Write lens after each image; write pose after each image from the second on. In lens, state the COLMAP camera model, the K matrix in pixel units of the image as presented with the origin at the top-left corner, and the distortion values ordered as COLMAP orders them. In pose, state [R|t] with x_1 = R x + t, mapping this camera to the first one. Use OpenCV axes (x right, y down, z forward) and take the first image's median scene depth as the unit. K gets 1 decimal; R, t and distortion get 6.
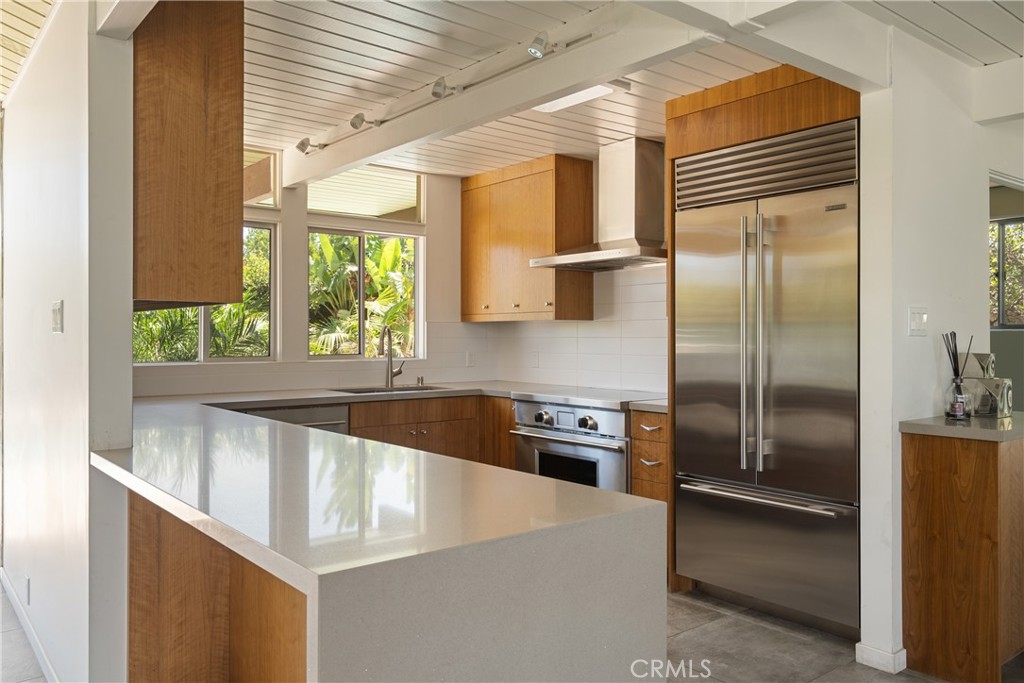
lens RADIAL K [[775.6, 0, 512.8], [0, 775.6, 339.5], [0, 0, 1]] dist [-0.006356, -0.000996]
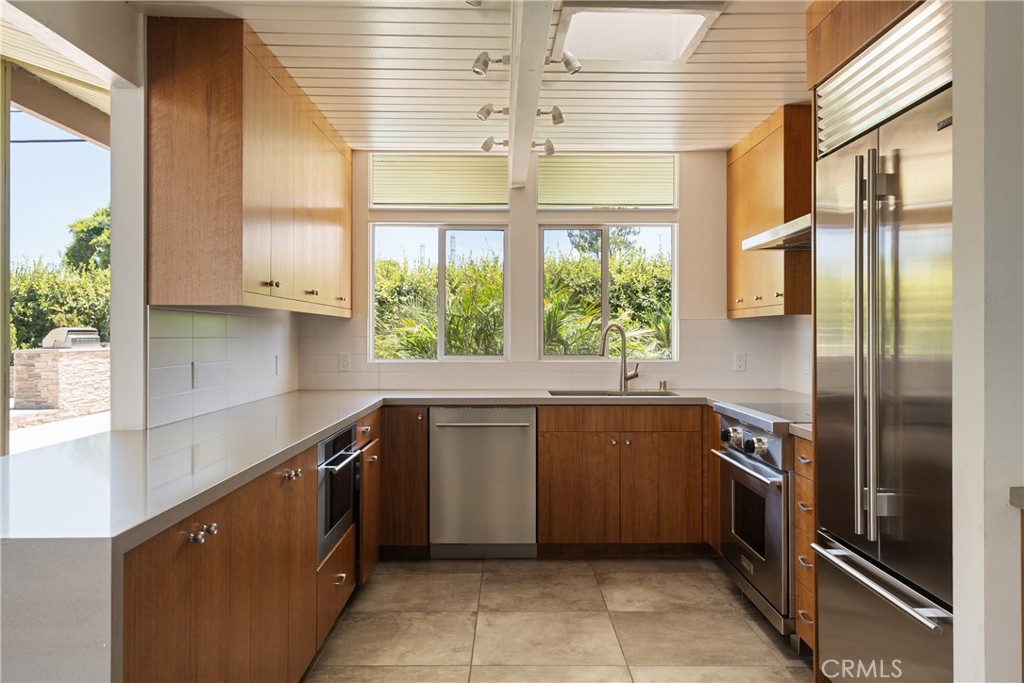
lens RADIAL K [[791.2, 0, 510.1], [0, 791.2, 335.0], [0, 0, 1]] dist [-0.003860, 0.002164]
pose [[0.781213, -0.001906, -0.624262, 0.342655], [-0.001195, 0.999989, -0.004548, -0.000619], [0.624264, 0.004299, 0.781202, 0.197056]]
